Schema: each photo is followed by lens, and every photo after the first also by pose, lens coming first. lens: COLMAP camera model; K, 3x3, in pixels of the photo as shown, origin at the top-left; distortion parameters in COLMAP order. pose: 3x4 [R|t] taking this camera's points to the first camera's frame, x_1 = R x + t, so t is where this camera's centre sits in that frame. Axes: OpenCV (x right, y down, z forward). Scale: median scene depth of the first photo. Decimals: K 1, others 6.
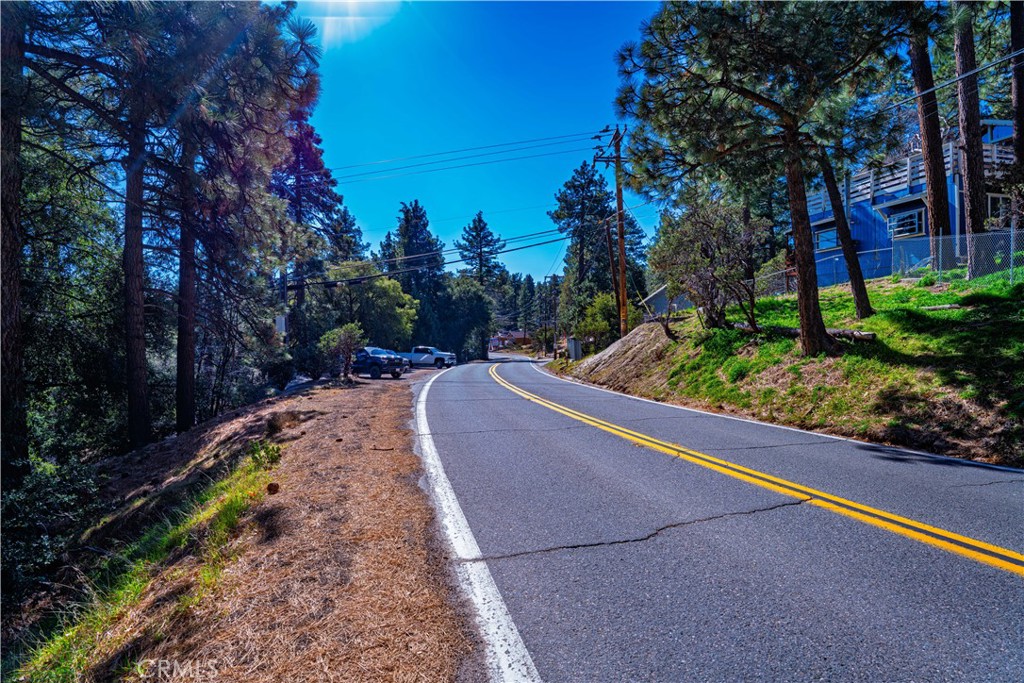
lens RADIAL K [[493.1, 0, 511.0], [0, 493.1, 338.9], [0, 0, 1]] dist [-0.051823, -0.001223]
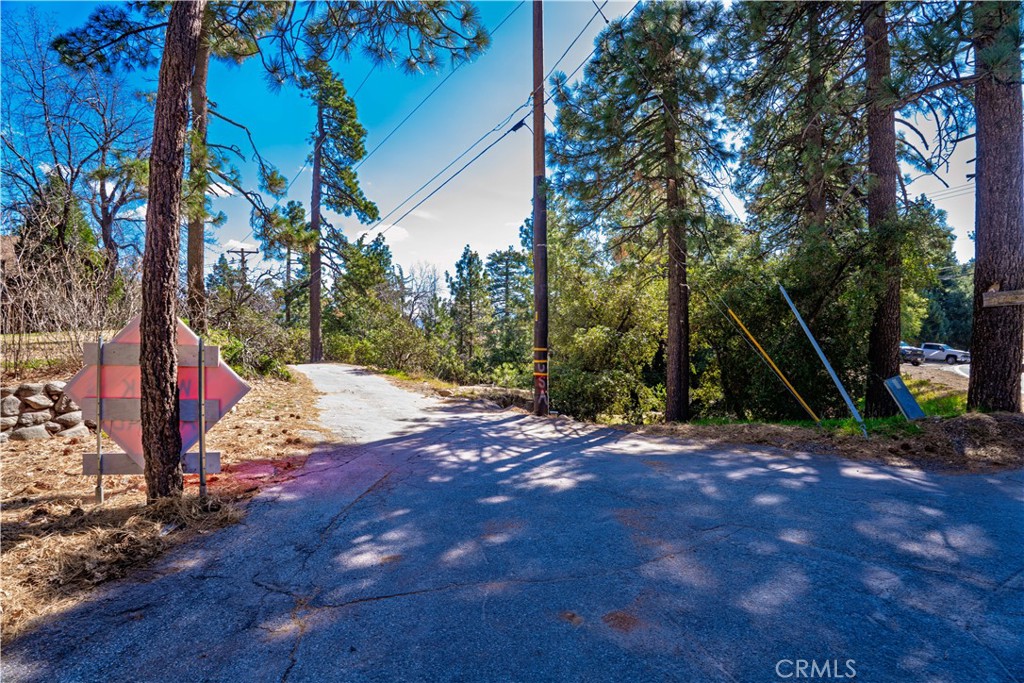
lens RADIAL K [[493.1, 0, 512.7], [0, 493.1, 344.9], [0, 0, 1]] dist [-0.051823, -0.001223]
pose [[0.650111, 0.067094, -0.756871, 0.010890], [-0.042789, 0.997746, 0.051694, 0.007149], [0.758634, -0.001221, 0.651516, -0.575738]]
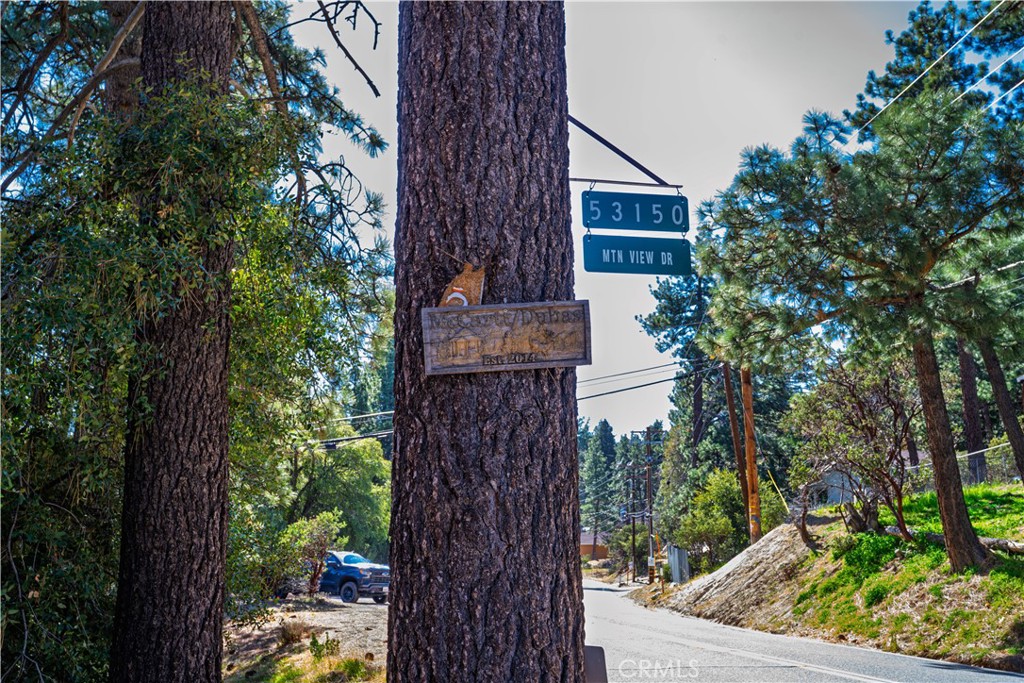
lens RADIAL K [[1004.4, 0, 513.1], [0, 1004.4, 340.0], [0, 0, 1]] dist [0.088644, 0.000000]
pose [[0.998330, 0.012653, -0.056370, -0.001512], [-0.023774, 0.979255, -0.201231, 0.007196], [0.052654, 0.202235, 0.977920, -0.289975]]
